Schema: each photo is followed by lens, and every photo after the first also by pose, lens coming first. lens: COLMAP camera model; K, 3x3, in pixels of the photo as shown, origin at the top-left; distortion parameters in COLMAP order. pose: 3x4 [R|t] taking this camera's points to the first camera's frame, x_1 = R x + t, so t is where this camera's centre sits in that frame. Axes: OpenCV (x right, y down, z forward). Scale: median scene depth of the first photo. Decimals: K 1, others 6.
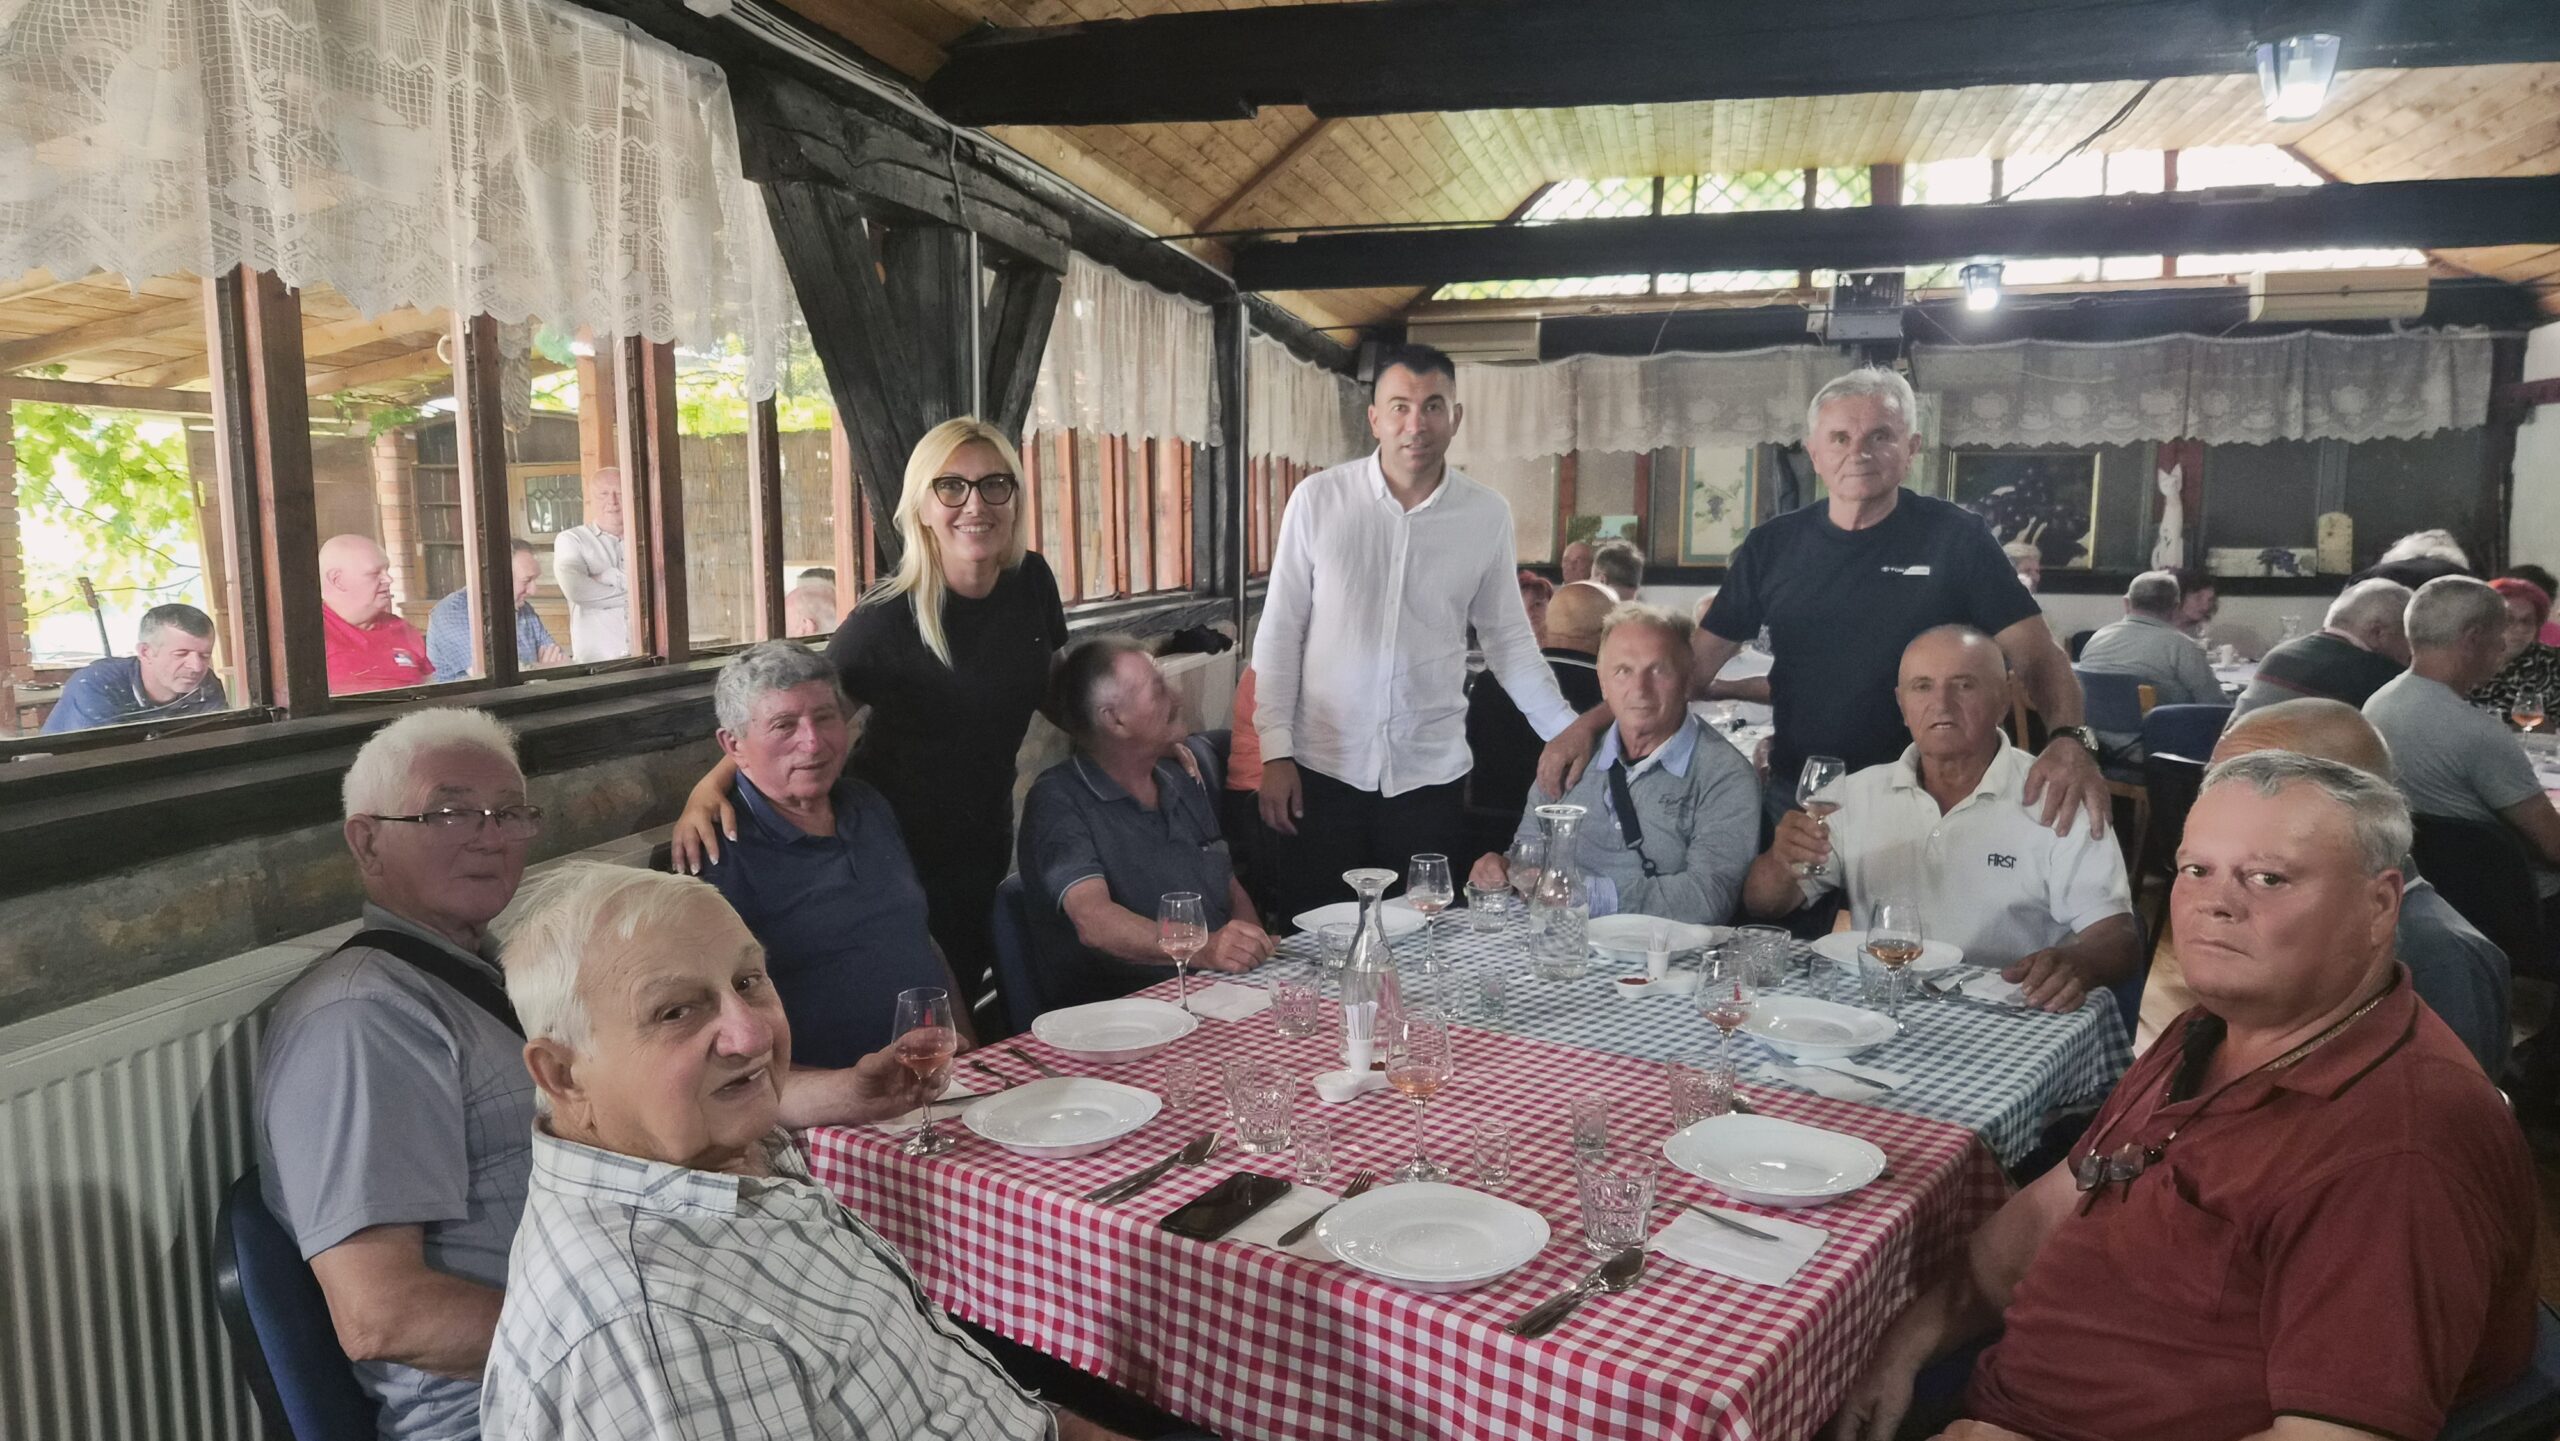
lens RADIAL K [[1741.8, 0, 1280.0], [0, 1741.8, 720.5], [0, 0, 1]] dist [0.066651, -0.057291]
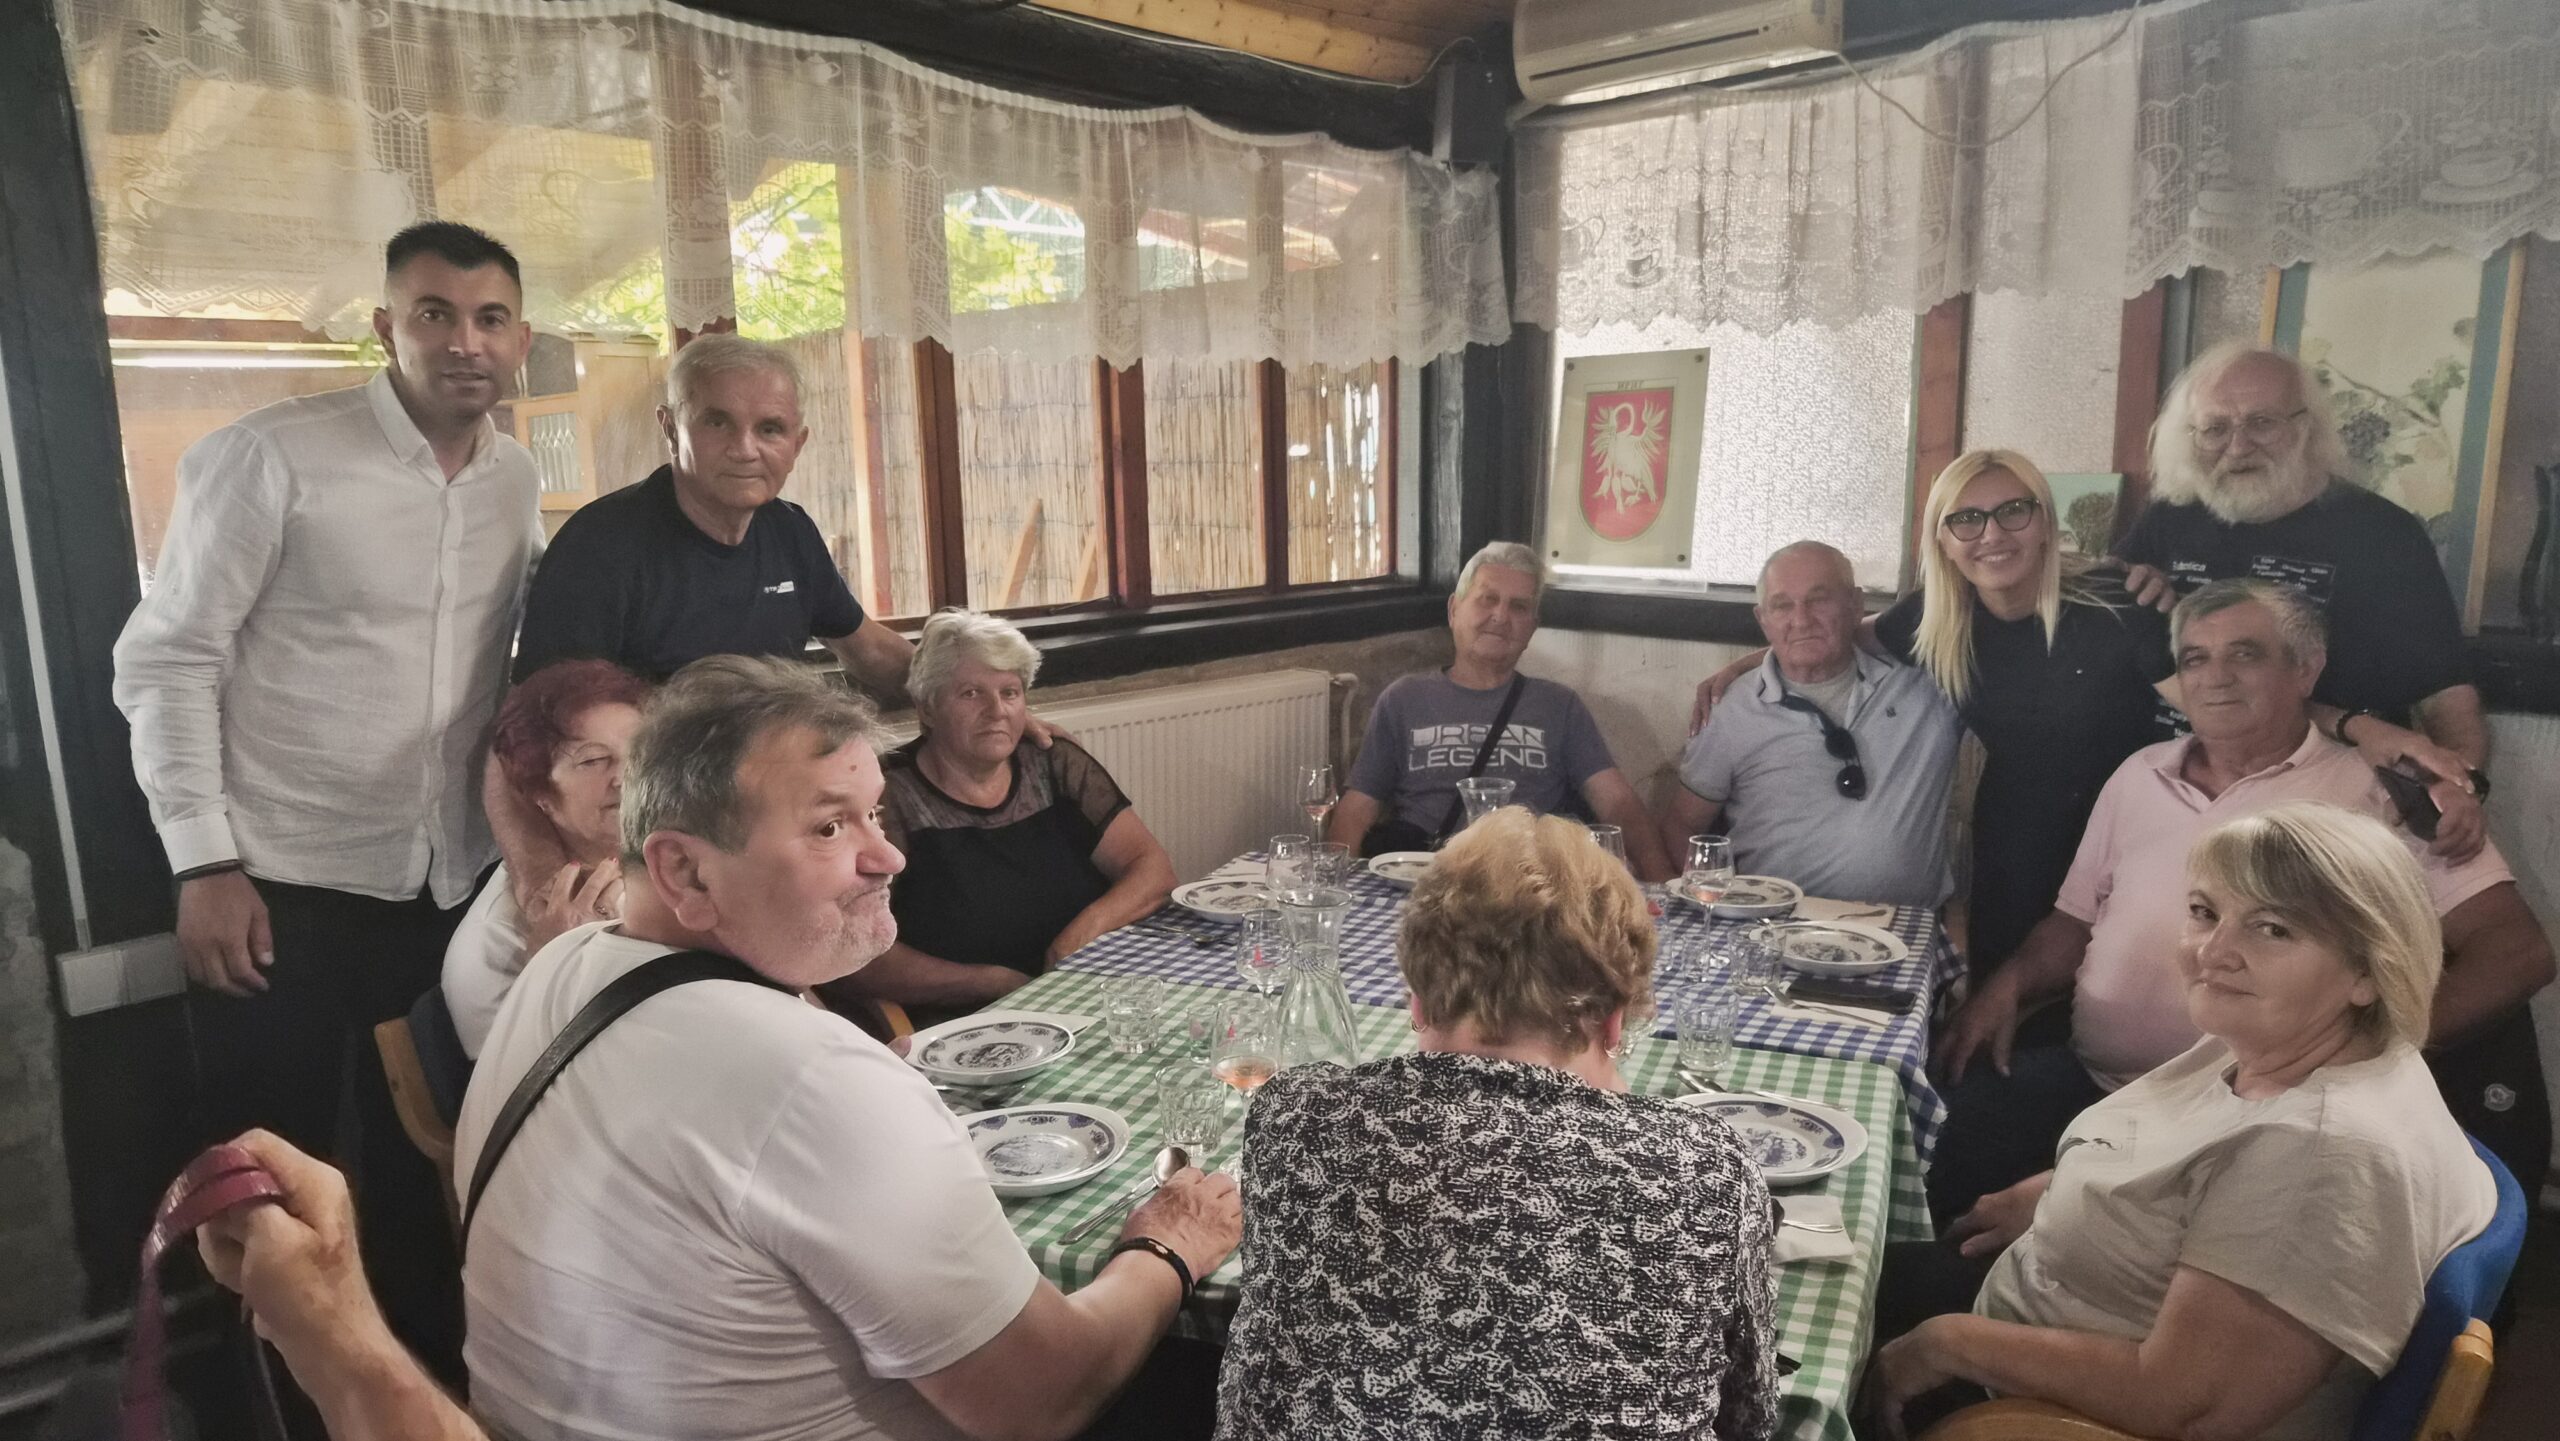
lens RADIAL K [[1652.9, 0, 1280.0], [0, 1652.9, 720.5], [0, 0, 1]] dist [0.017156, -0.000629]
pose [[0.848573, 0.080254, -0.522956, 0.247574], [-0.056305, 0.996514, 0.061564, -0.079979], [0.526074, -0.022797, 0.850133, 0.632683]]
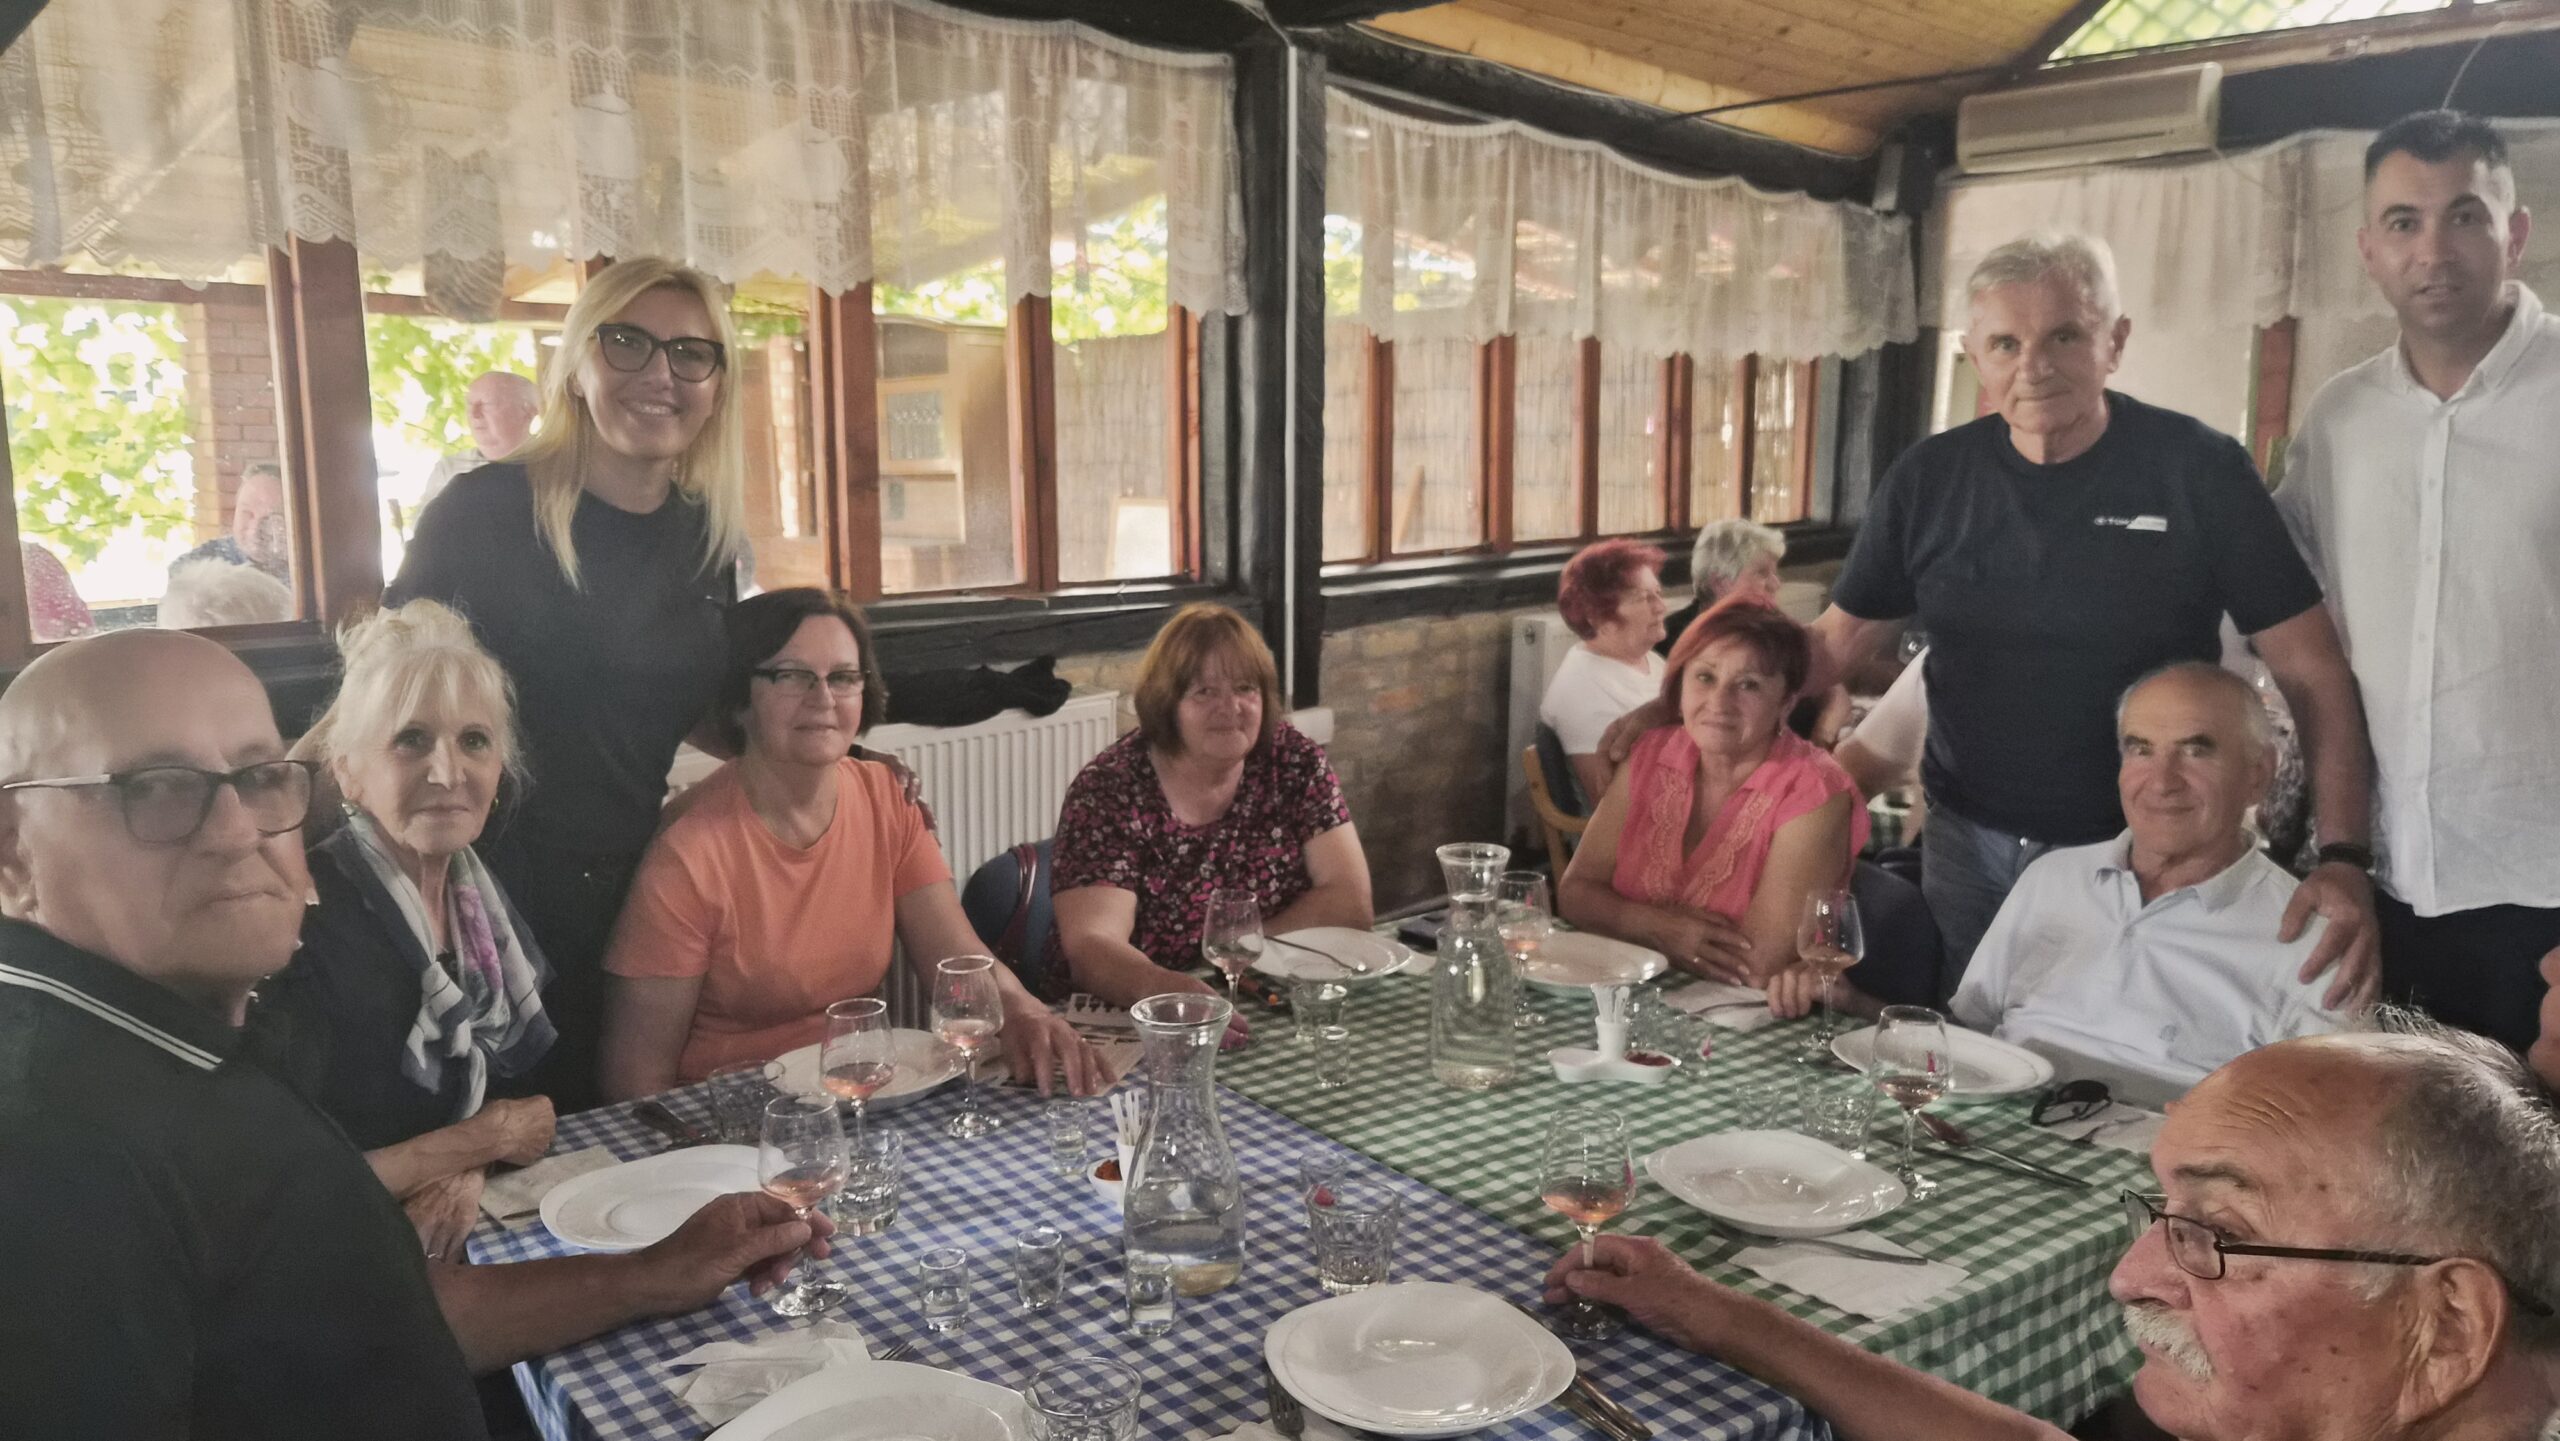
lens RADIAL K [[1741.8, 0, 1280.0], [0, 1741.8, 720.5], [0, 0, 1]] dist [0.066651, -0.057291]
pose [[0.877197, 0.078930, -0.473598, 0.170235], [-0.056277, 0.996498, 0.061841, -0.045835], [0.476821, -0.027594, 0.878567, 0.365275]]
